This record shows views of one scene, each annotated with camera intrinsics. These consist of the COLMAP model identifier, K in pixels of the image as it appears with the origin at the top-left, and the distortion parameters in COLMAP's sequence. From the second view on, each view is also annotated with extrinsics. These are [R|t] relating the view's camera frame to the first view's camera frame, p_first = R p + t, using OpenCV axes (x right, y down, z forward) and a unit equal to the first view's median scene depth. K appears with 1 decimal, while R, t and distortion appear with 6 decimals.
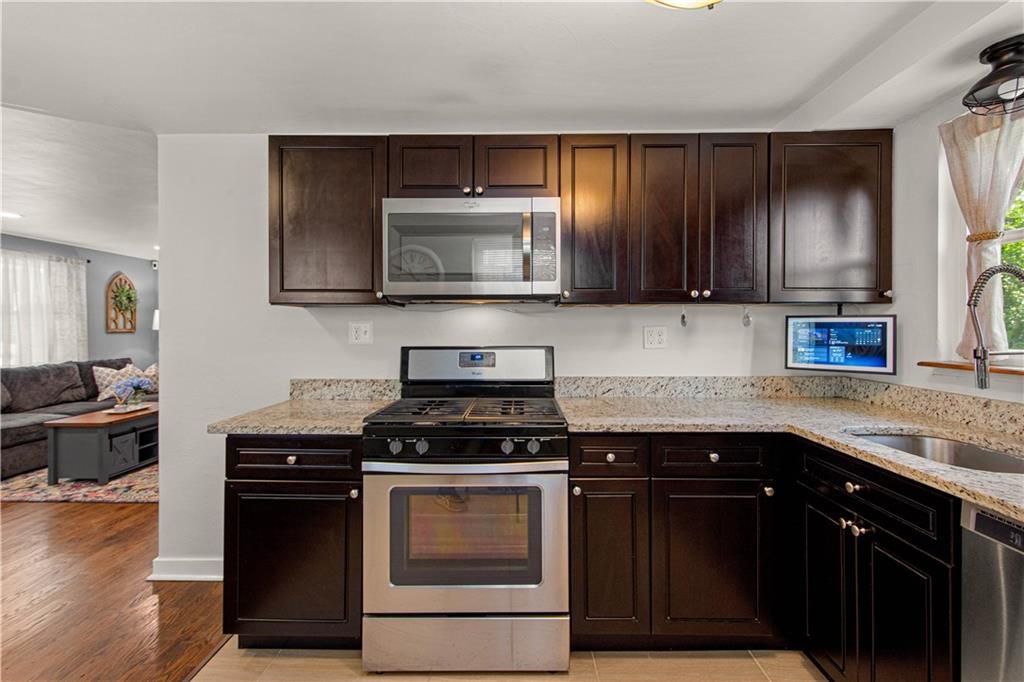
lens RADIAL K [[454.7, 0, 504.7], [0, 454.7, 324.6], [0, 0, 1]] dist [0.011734, -0.000203]
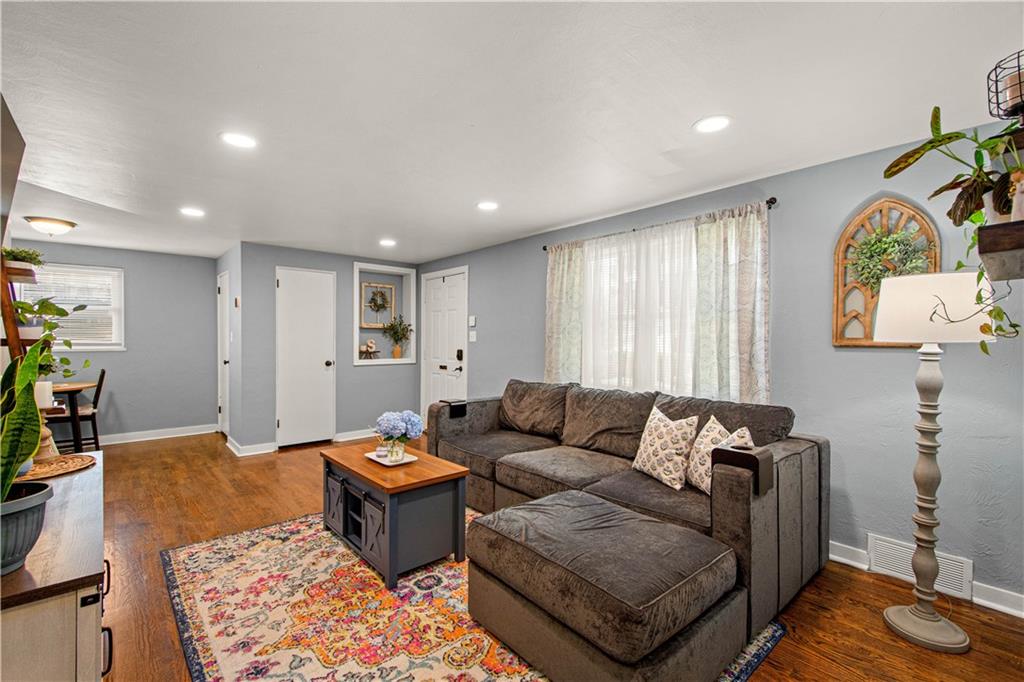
lens RADIAL K [[454.7, 0, 515.7], [0, 454.7, 346.5], [0, 0, 1]] dist [0.011734, -0.000203]
pose [[-0.731459, 0.010999, -0.681796, -0.397321], [0.001484, 0.999893, 0.014539, 0.011318], [0.681883, 0.009623, -0.731398, 1.252495]]
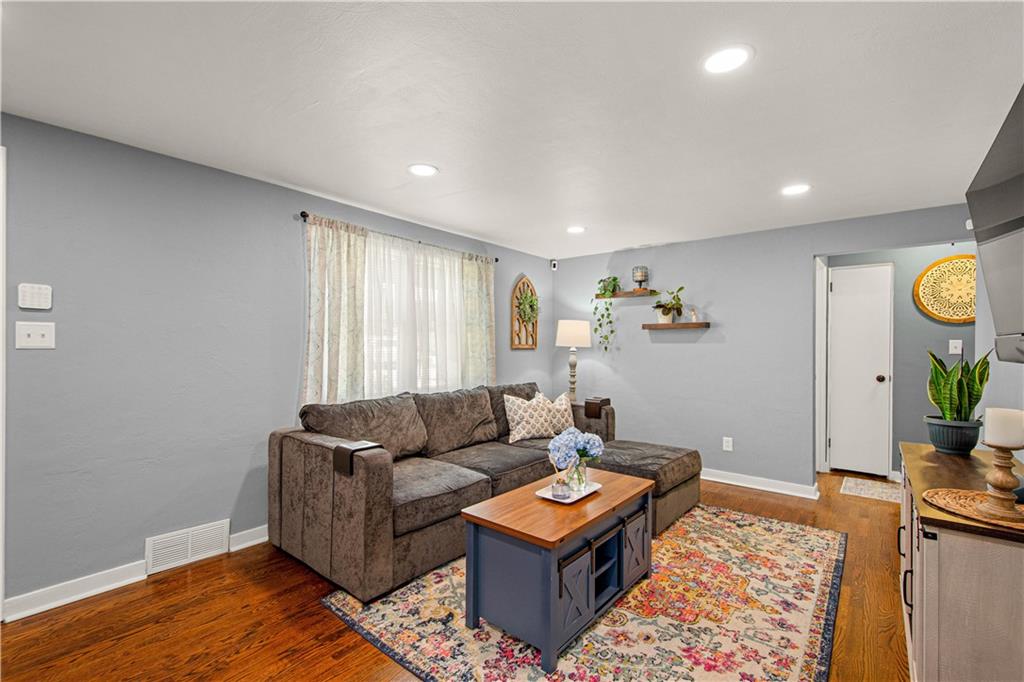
lens RADIAL K [[454.7, 0, 516.5], [0, 454.7, 342.7], [0, 0, 1]] dist [0.011734, -0.000203]
pose [[0.797218, 0.001608, -0.603690, -0.427970], [-0.004614, 0.999983, -0.003429, 0.009763], [0.603675, 0.005519, 0.797212, 0.417123]]
